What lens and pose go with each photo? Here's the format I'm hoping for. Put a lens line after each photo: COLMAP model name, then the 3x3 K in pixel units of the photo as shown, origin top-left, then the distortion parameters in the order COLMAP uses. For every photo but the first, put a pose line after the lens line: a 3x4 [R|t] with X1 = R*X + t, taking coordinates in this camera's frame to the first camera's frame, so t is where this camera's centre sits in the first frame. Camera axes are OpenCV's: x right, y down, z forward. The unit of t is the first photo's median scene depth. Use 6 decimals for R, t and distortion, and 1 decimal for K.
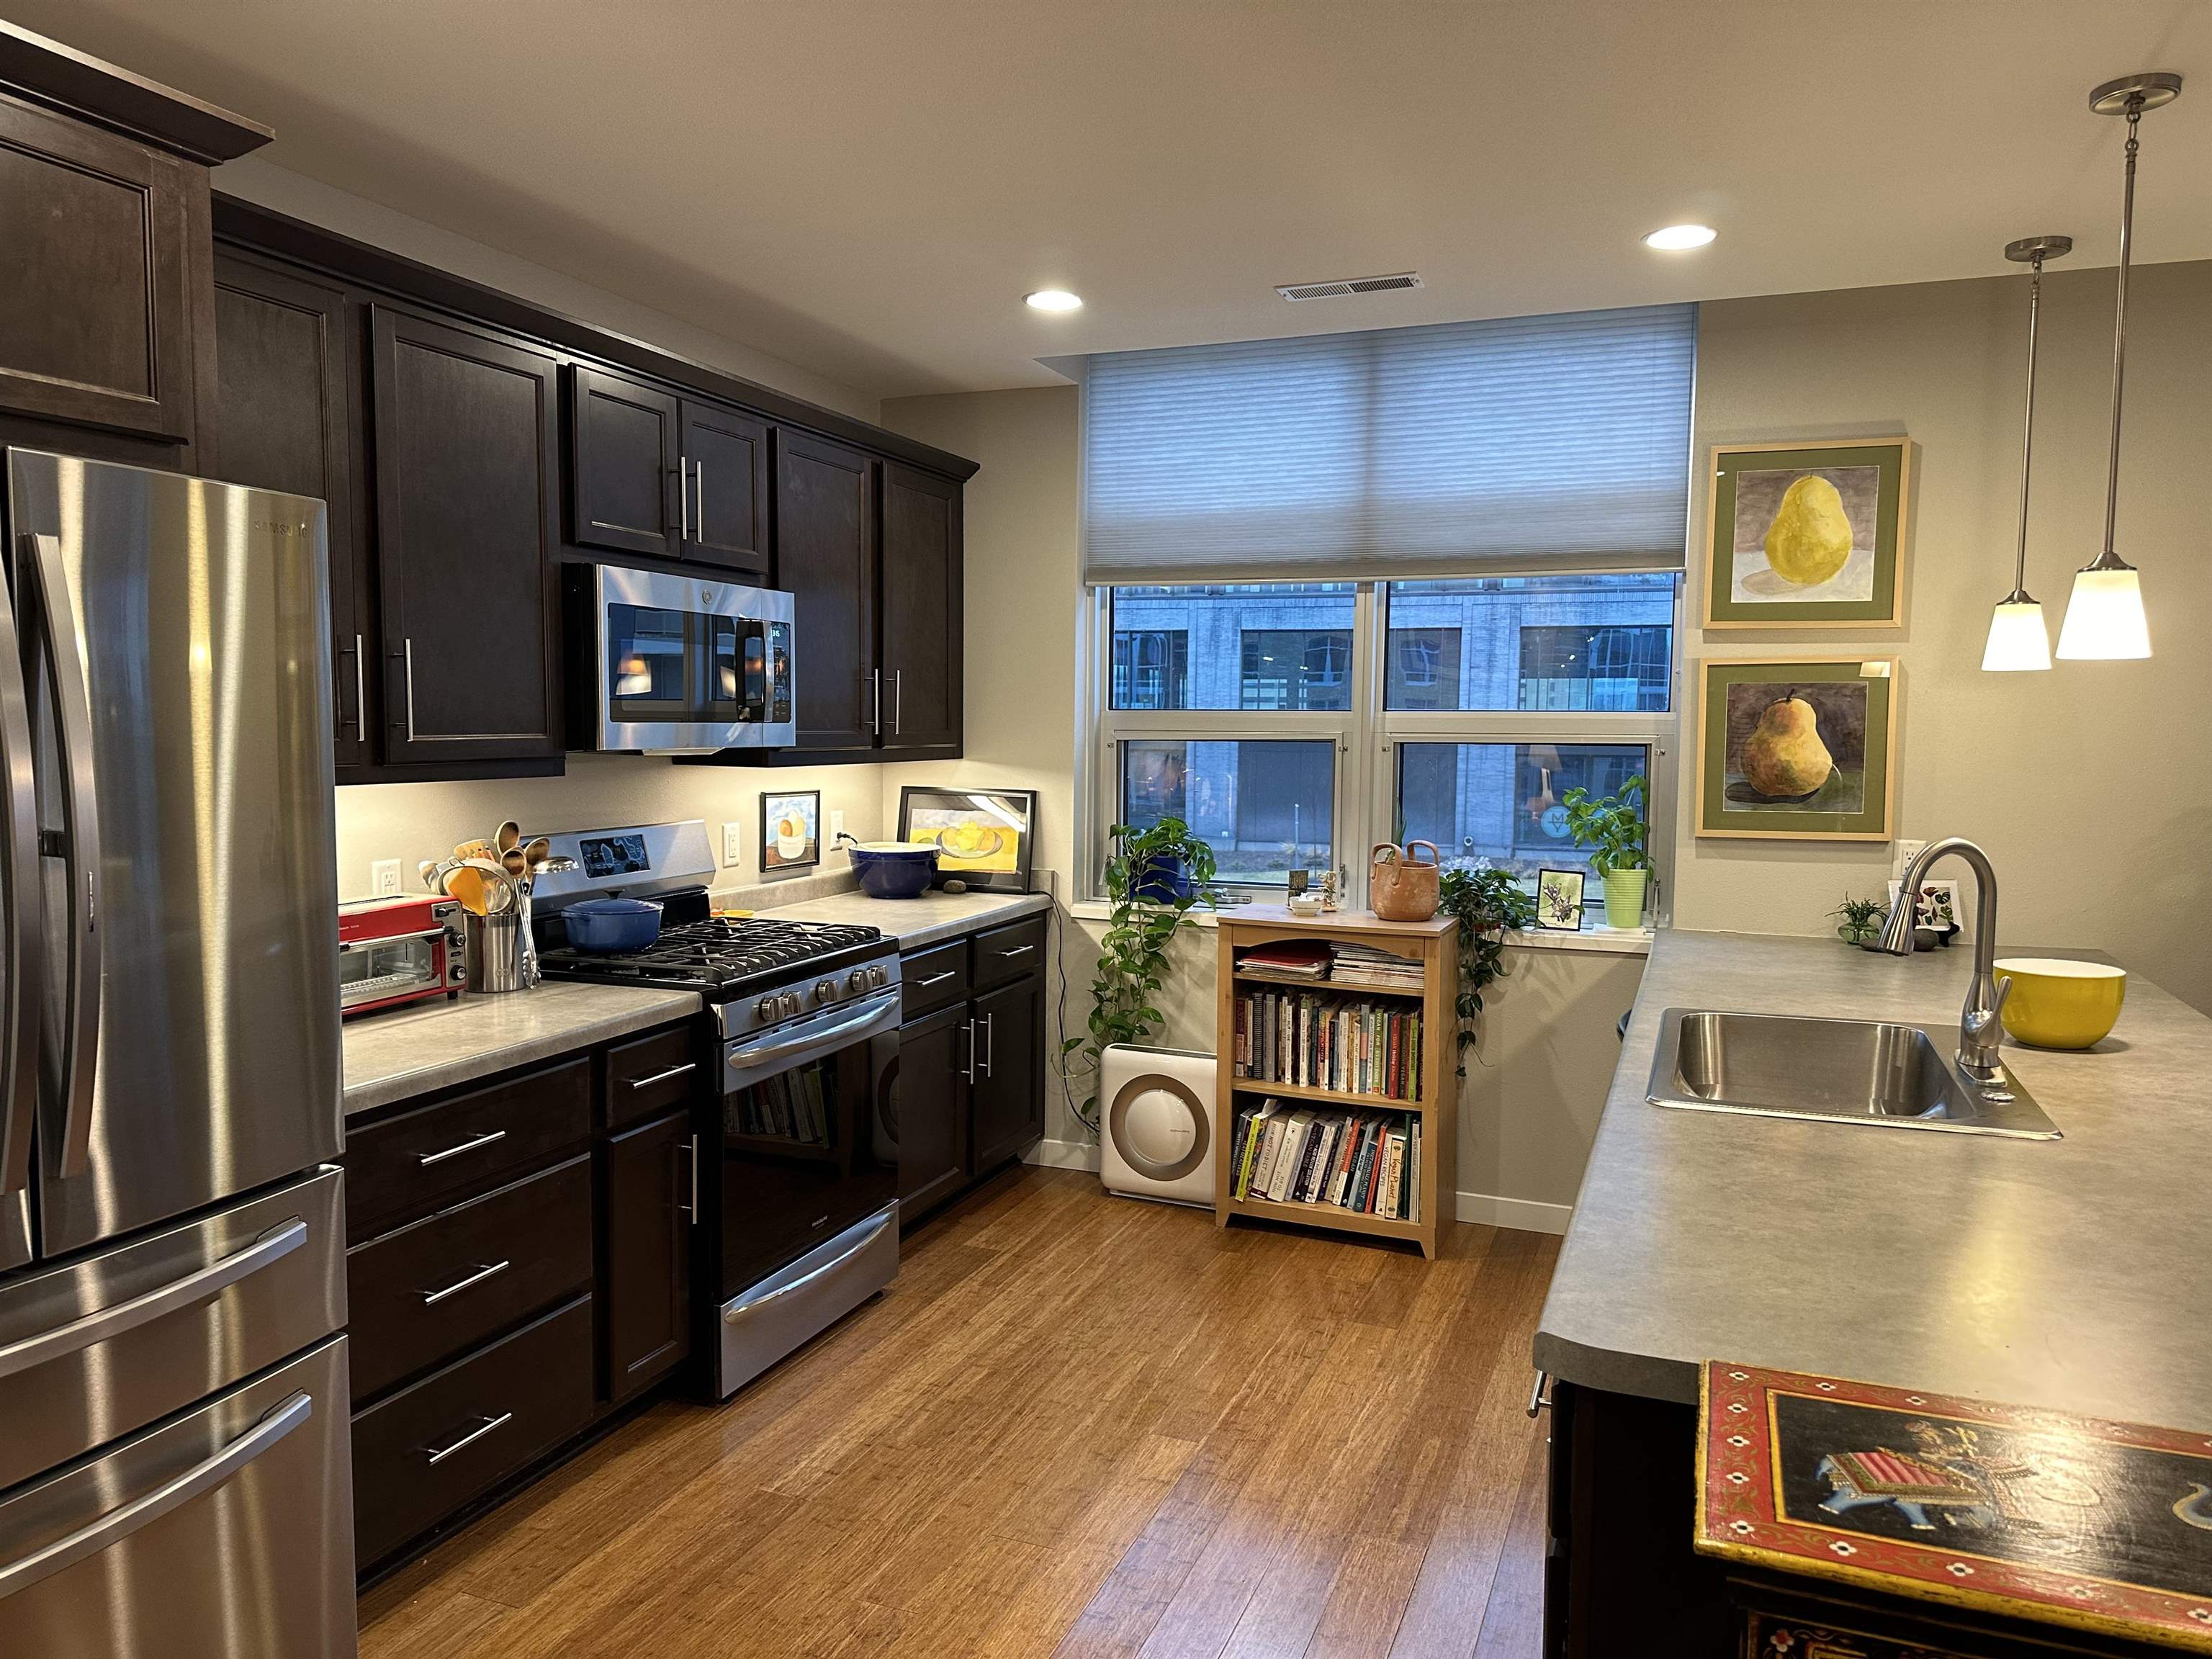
lens RADIAL K [[1536.2, 0, 1112.2], [0, 1536.2, 832.0], [0, 0, 1]] dist [0.154385, -0.229978]
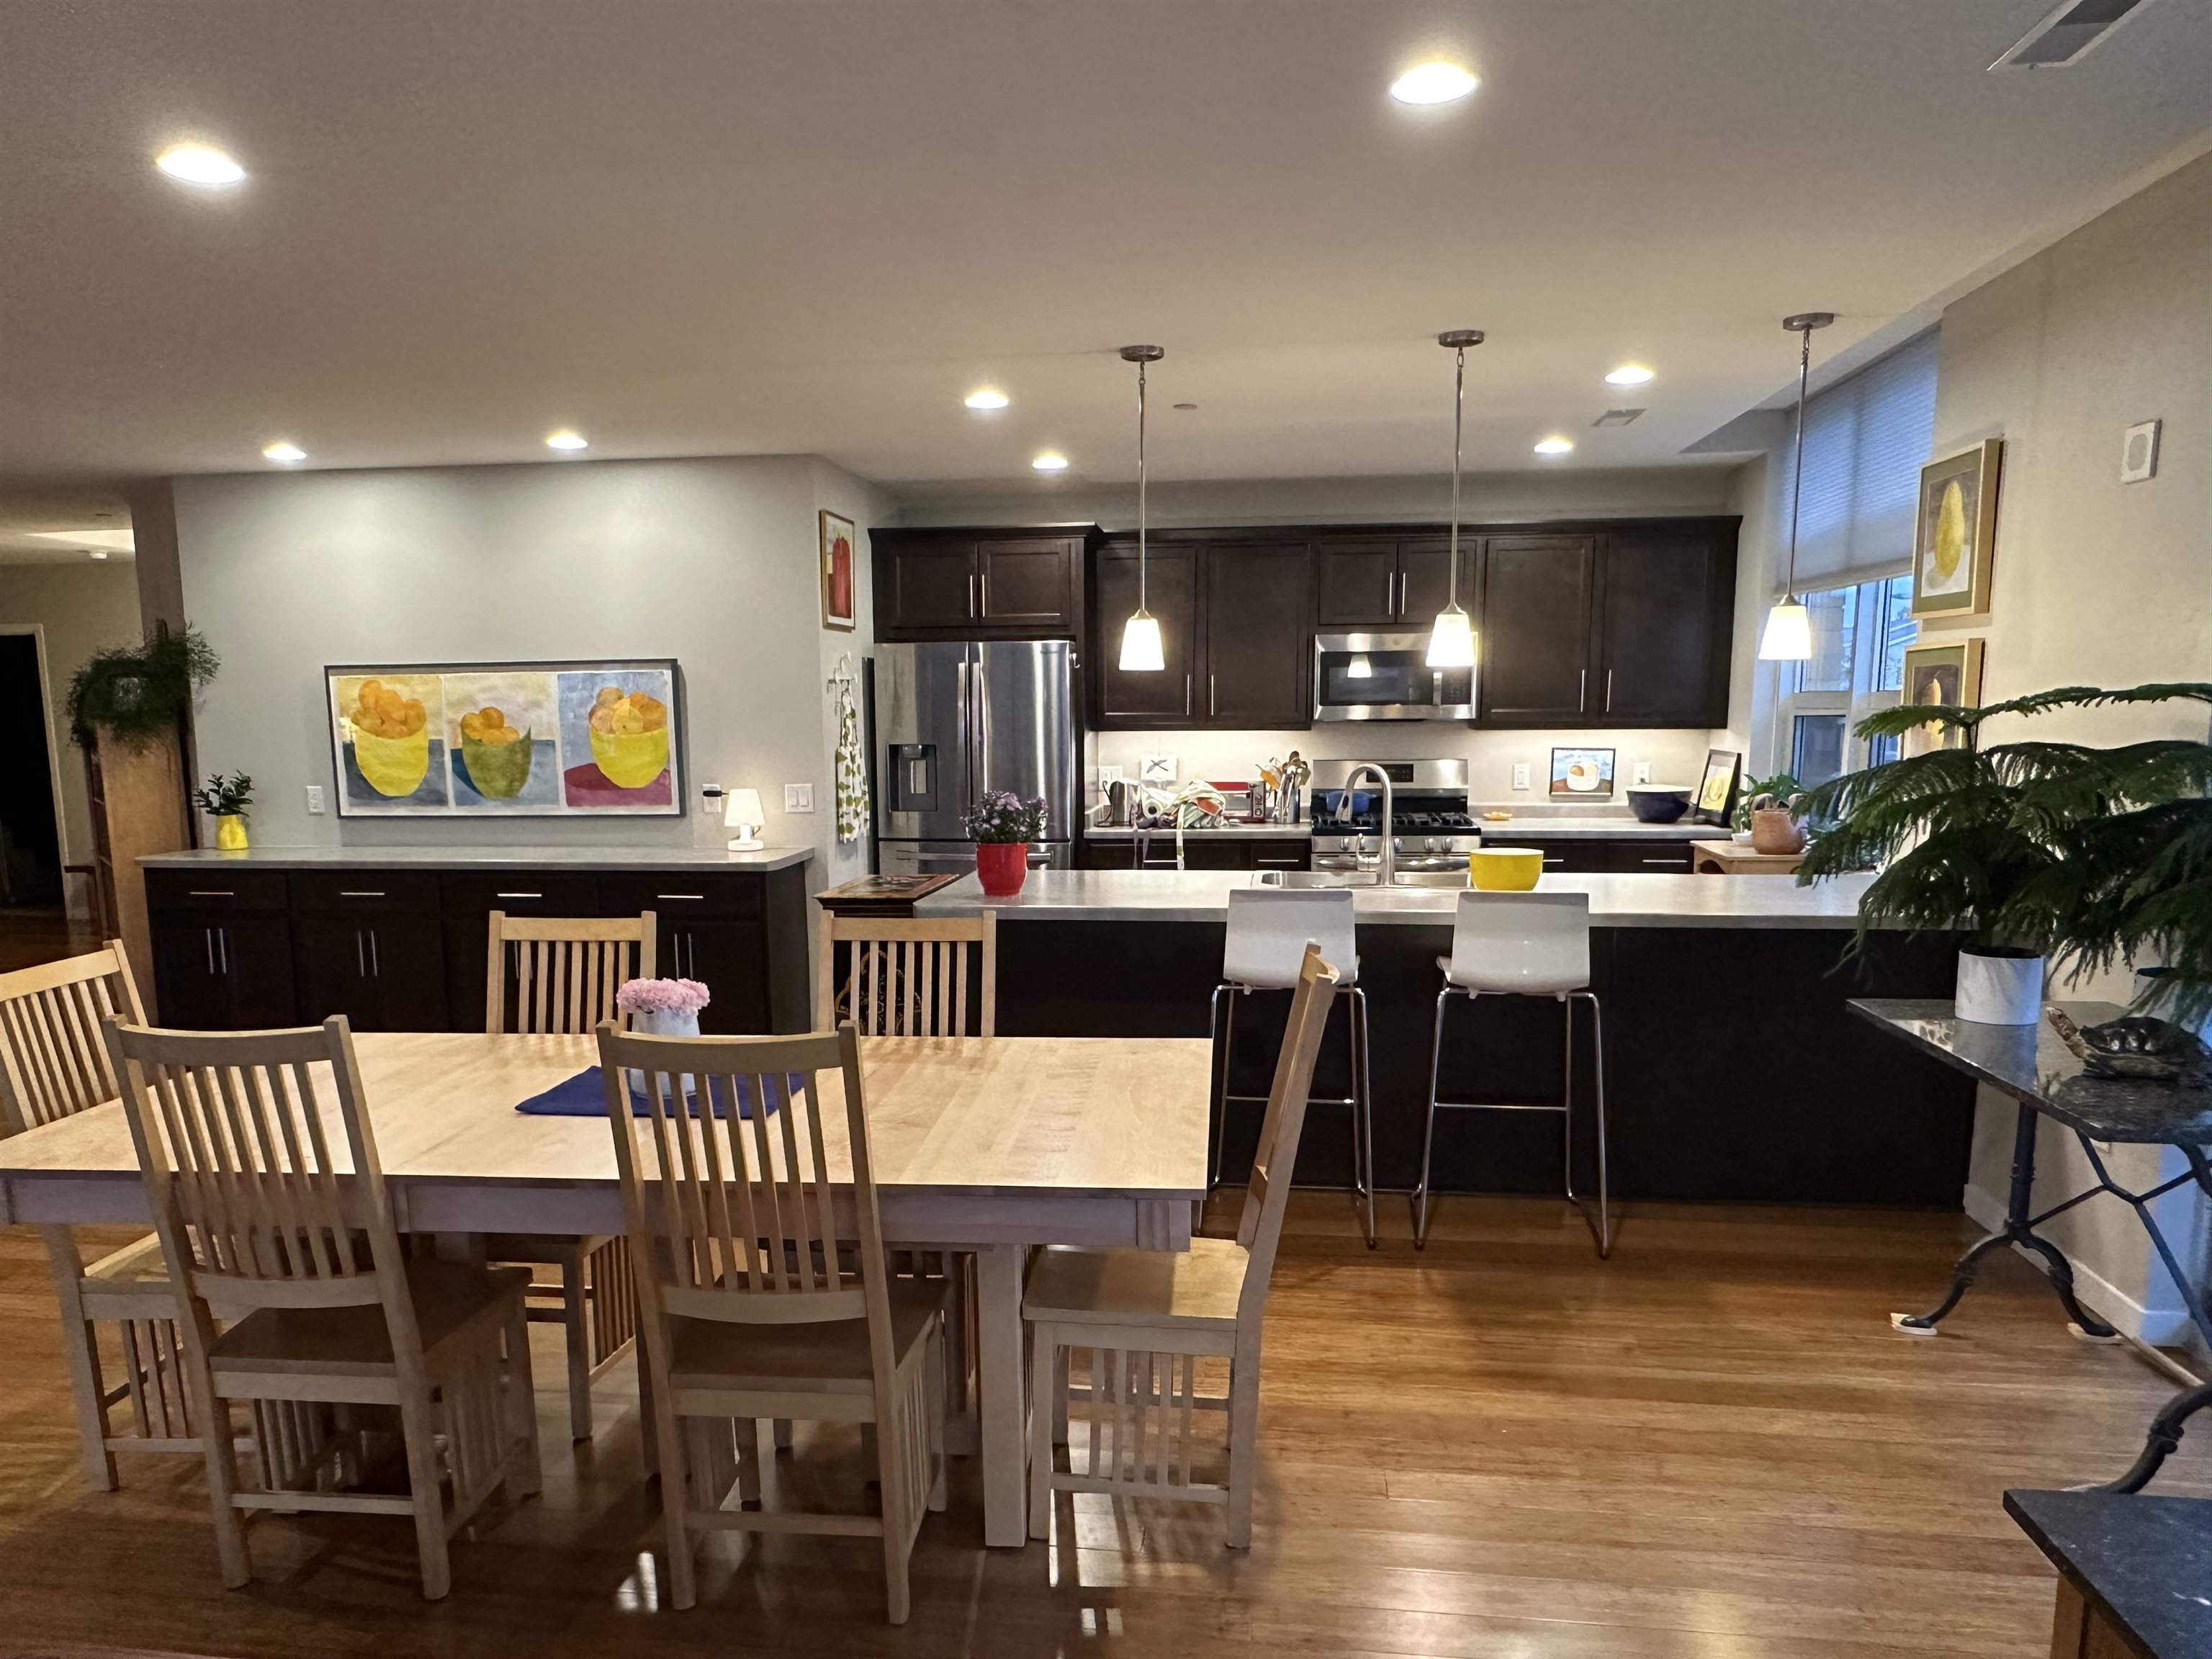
lens RADIAL K [[1565.0, 0, 1044.7], [0, 1565.0, 958.1], [0, 0, 1]] dist [-0.003381, -0.000788]
pose [[0.216277, 0.147569, -0.965115, 1.395279], [-0.063030, 0.988560, 0.137029, 0.002294], [0.974295, 0.031196, 0.223104, 0.107392]]
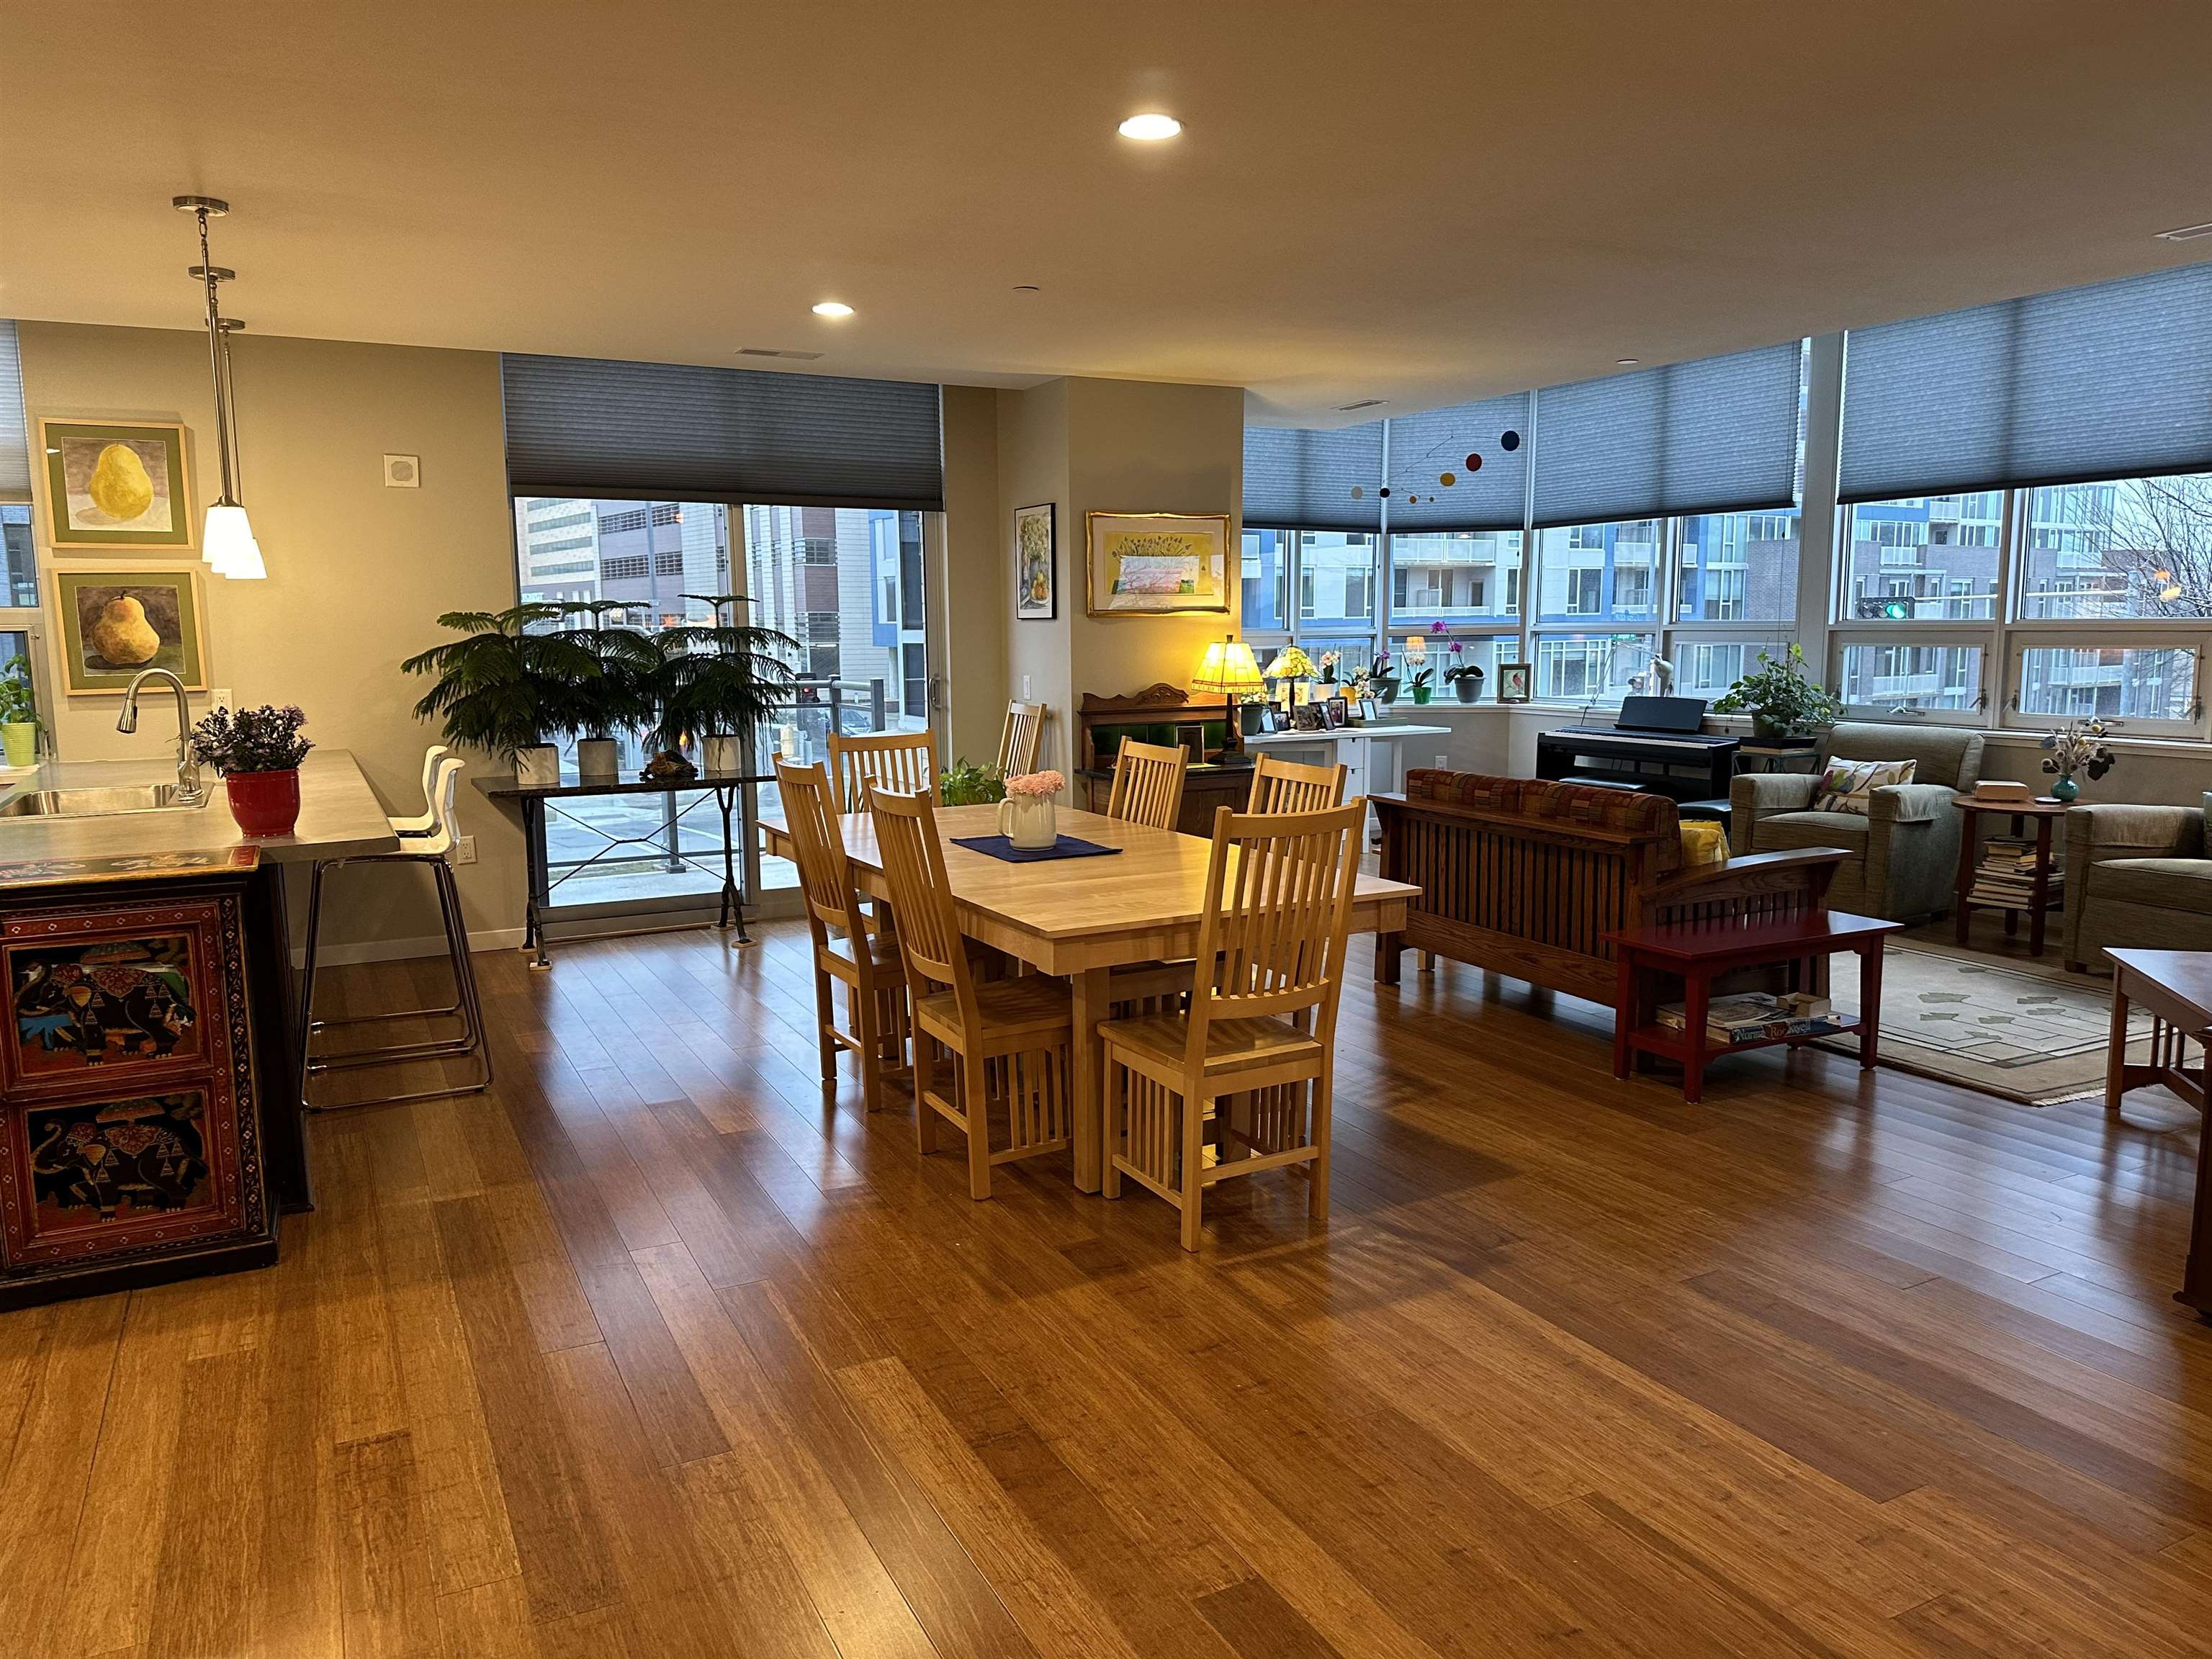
lens RADIAL K [[1550.0, 0, 1090.1], [0, 1550.0, 840.3], [0, 0, 1]] dist [0.056154, -0.081740]
pose [[0.664144, -0.117917, 0.738247, -0.071815], [0.072054, 0.992982, 0.093783, 0.067192], [-0.744124, -0.009092, 0.667979, -0.636109]]
